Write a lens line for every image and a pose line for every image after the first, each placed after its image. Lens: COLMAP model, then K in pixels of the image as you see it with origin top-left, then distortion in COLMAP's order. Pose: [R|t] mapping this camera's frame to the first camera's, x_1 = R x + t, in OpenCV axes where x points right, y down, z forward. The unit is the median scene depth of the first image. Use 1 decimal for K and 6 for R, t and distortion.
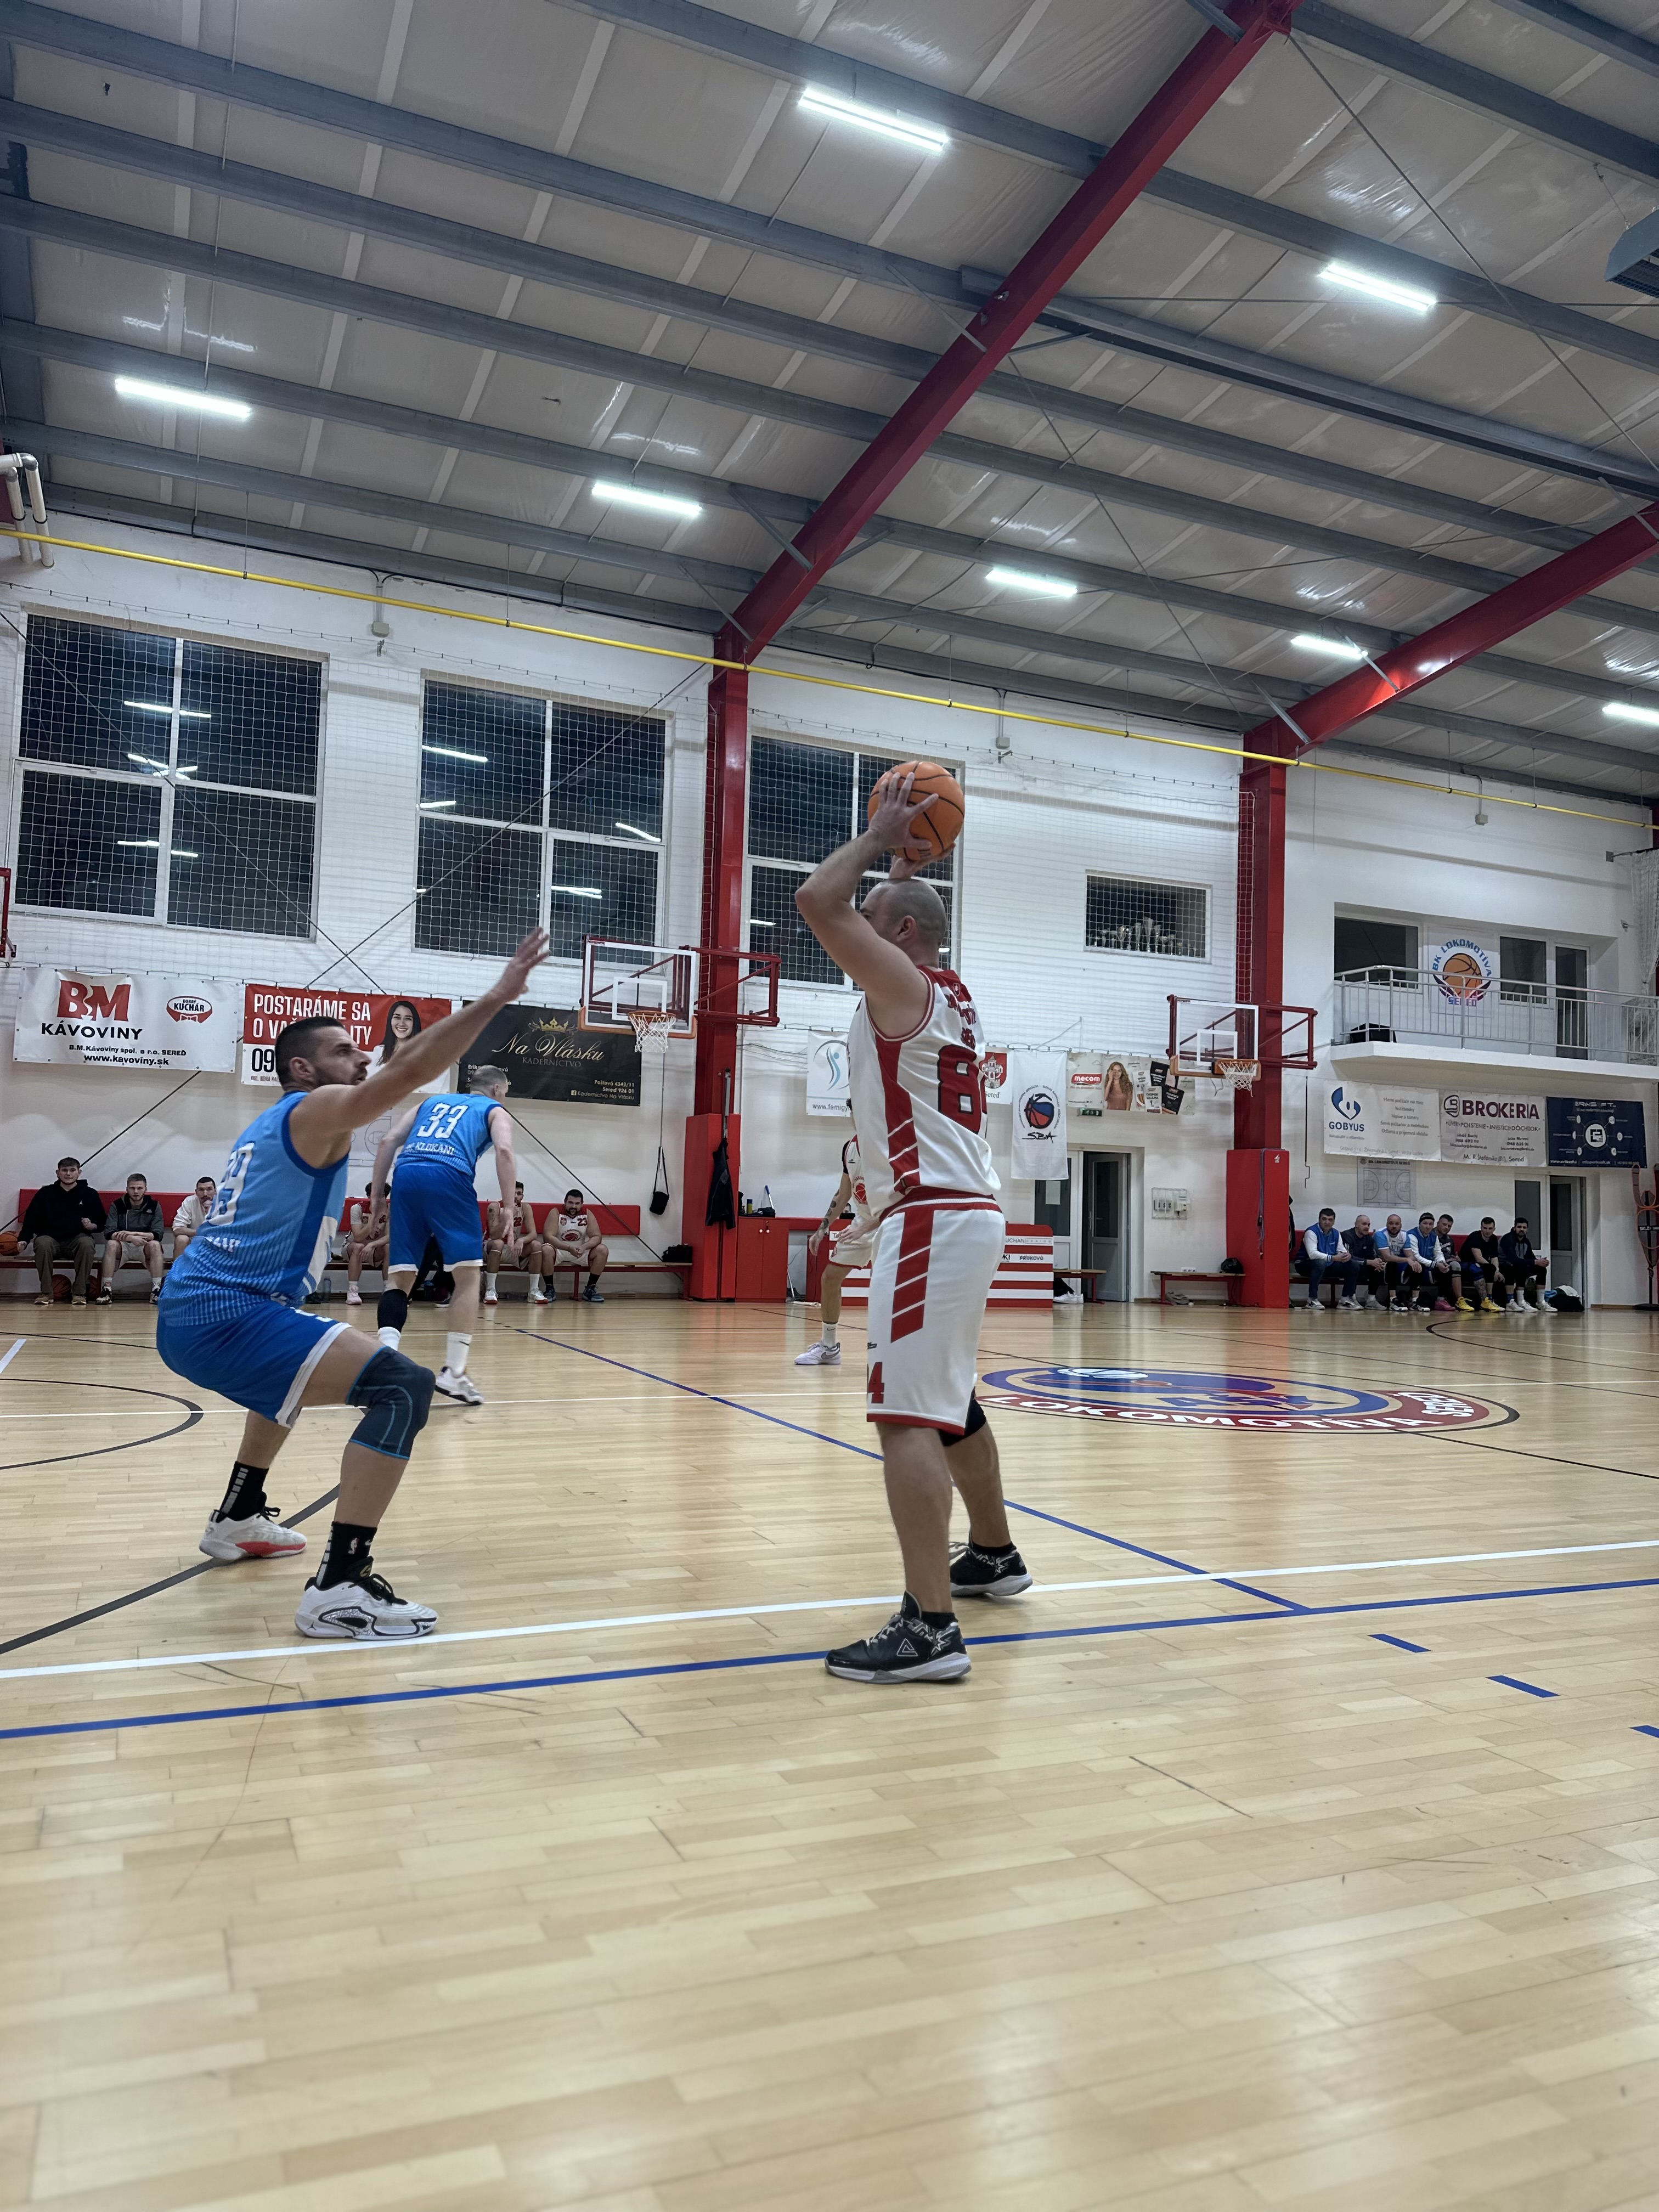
lens RADIAL K [[1551.3, 0, 804.1], [0, 1551.3, 1105.9], [0, 0, 1]] dist [0.104499, -0.123660]
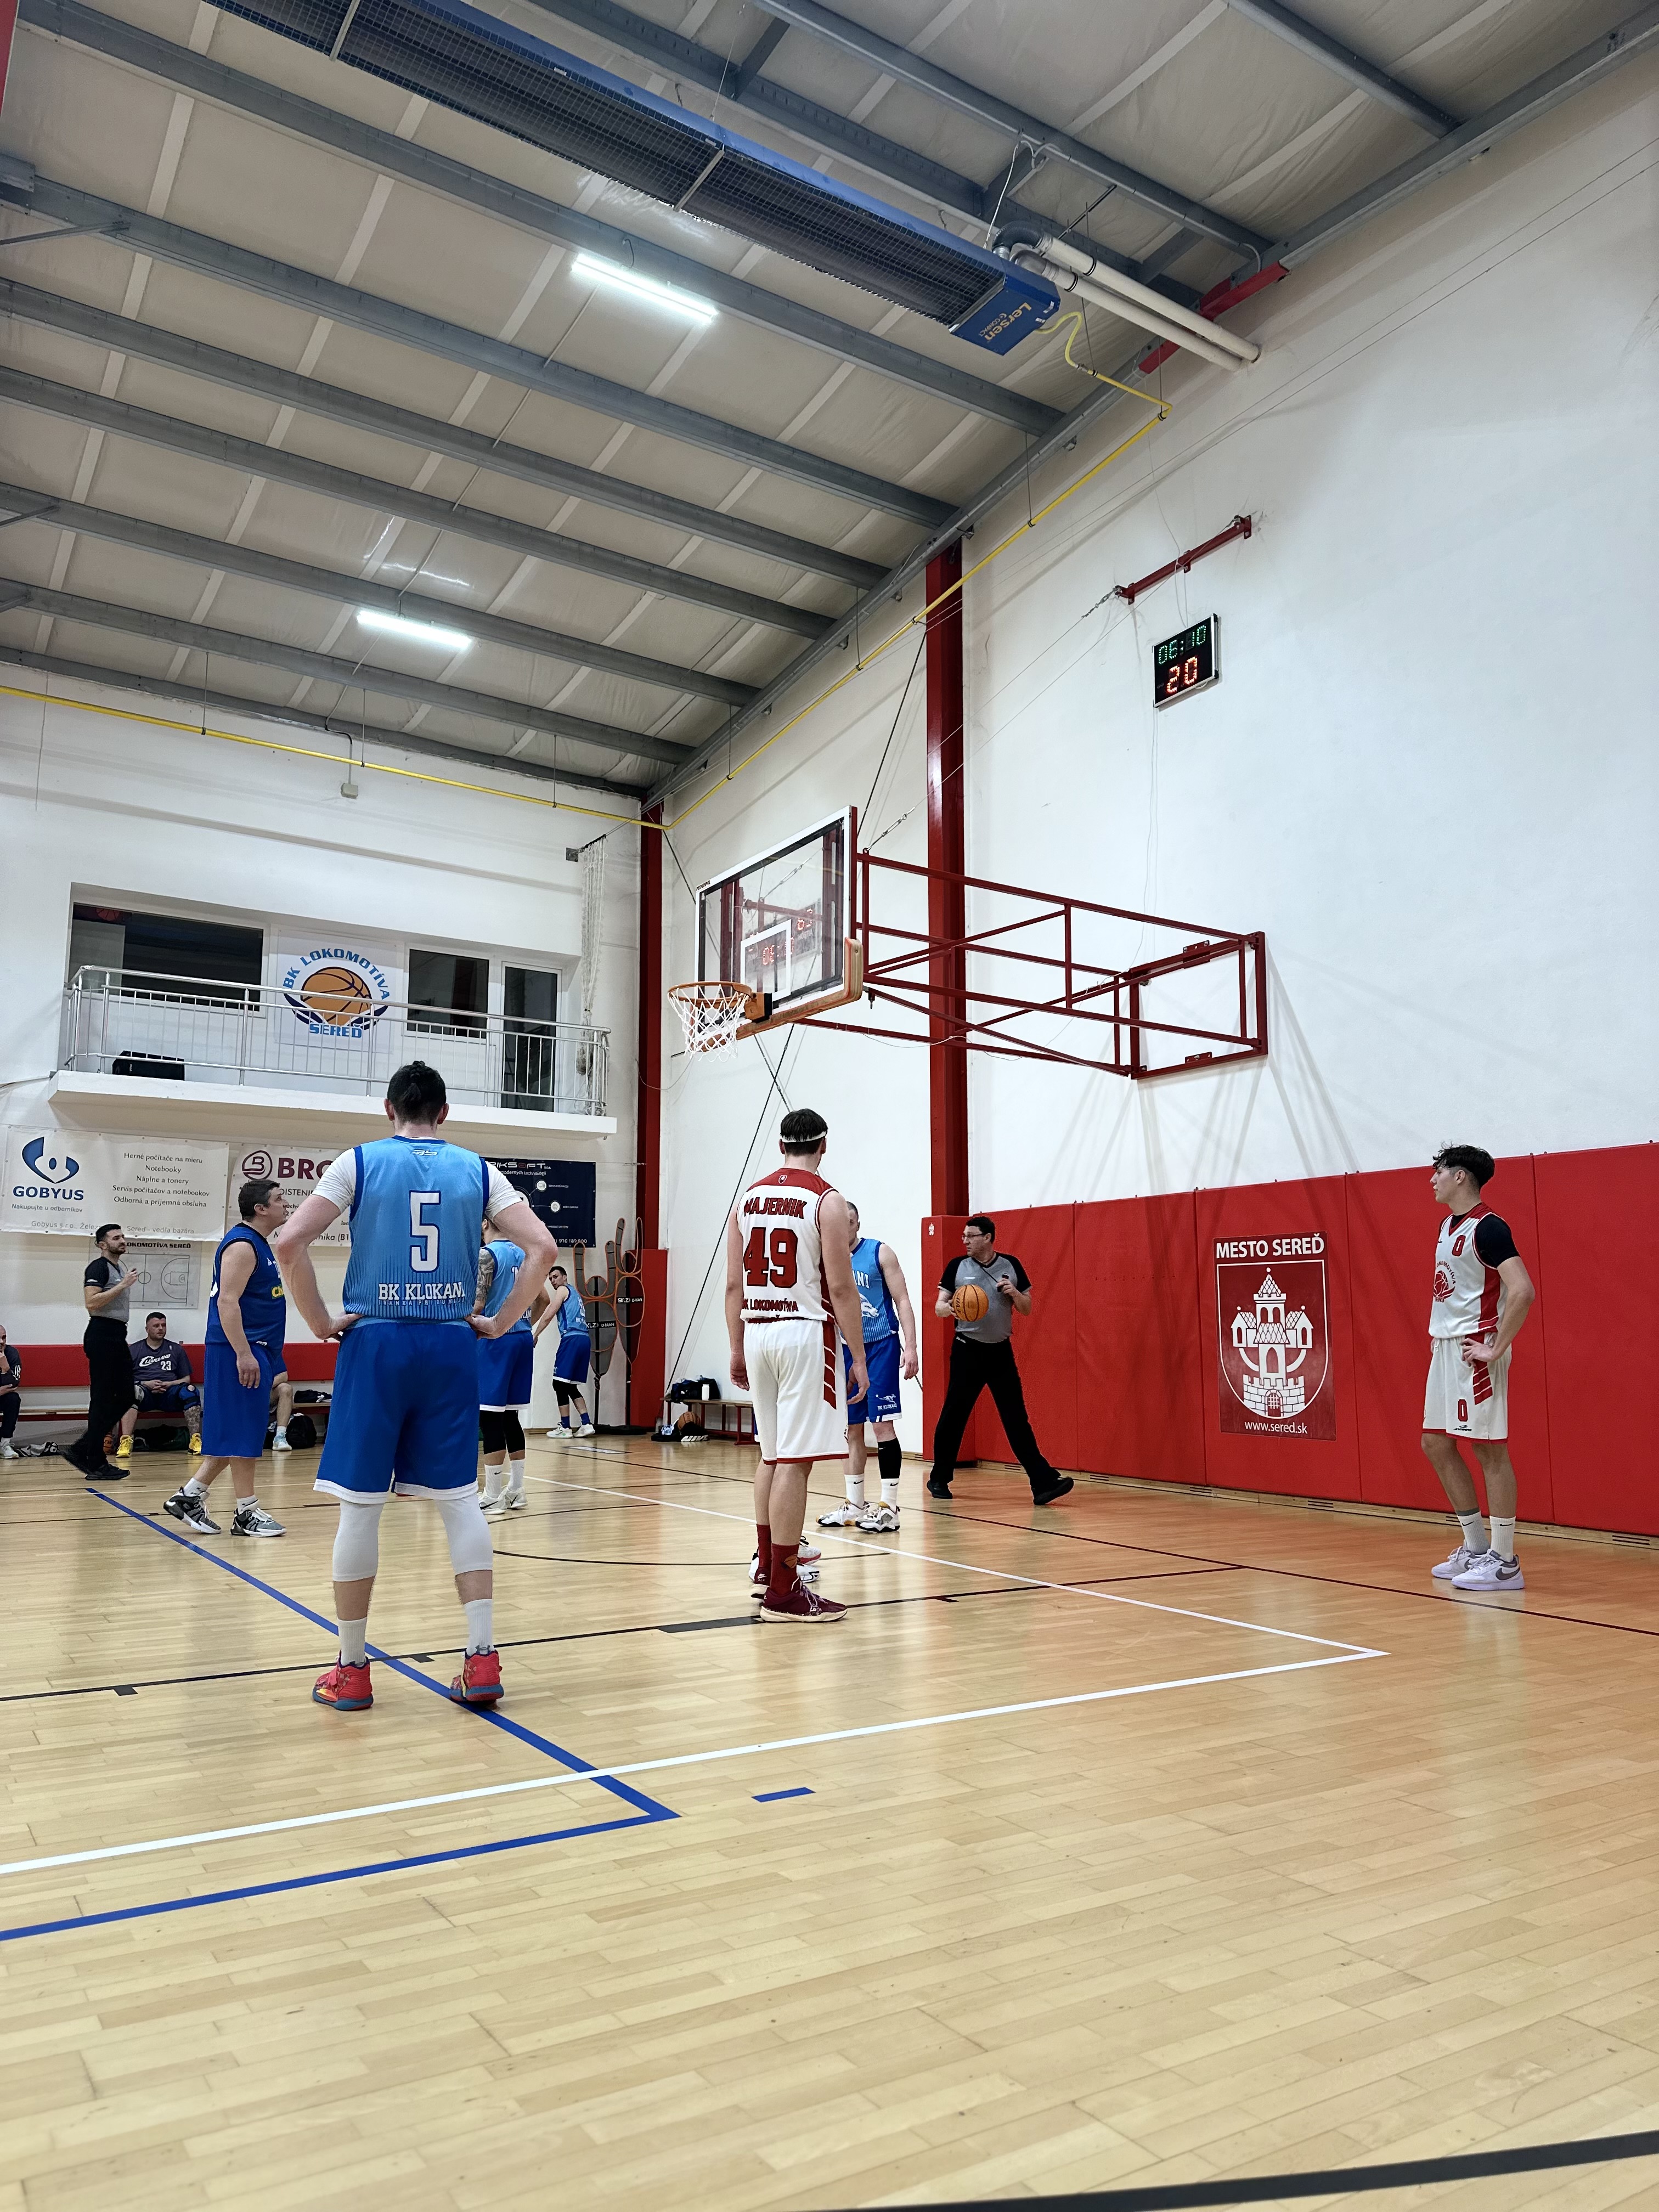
lens RADIAL K [[1551.3, 0, 824.4], [0, 1551.3, 1110.8], [0, 0, 1]] dist [0.104499, -0.123660]
pose [[0.986687, -0.002315, 0.162616, 0.523991], [0.014518, 0.997160, -0.073893, 0.030818], [-0.161984, 0.075270, 0.983919, 0.224539]]
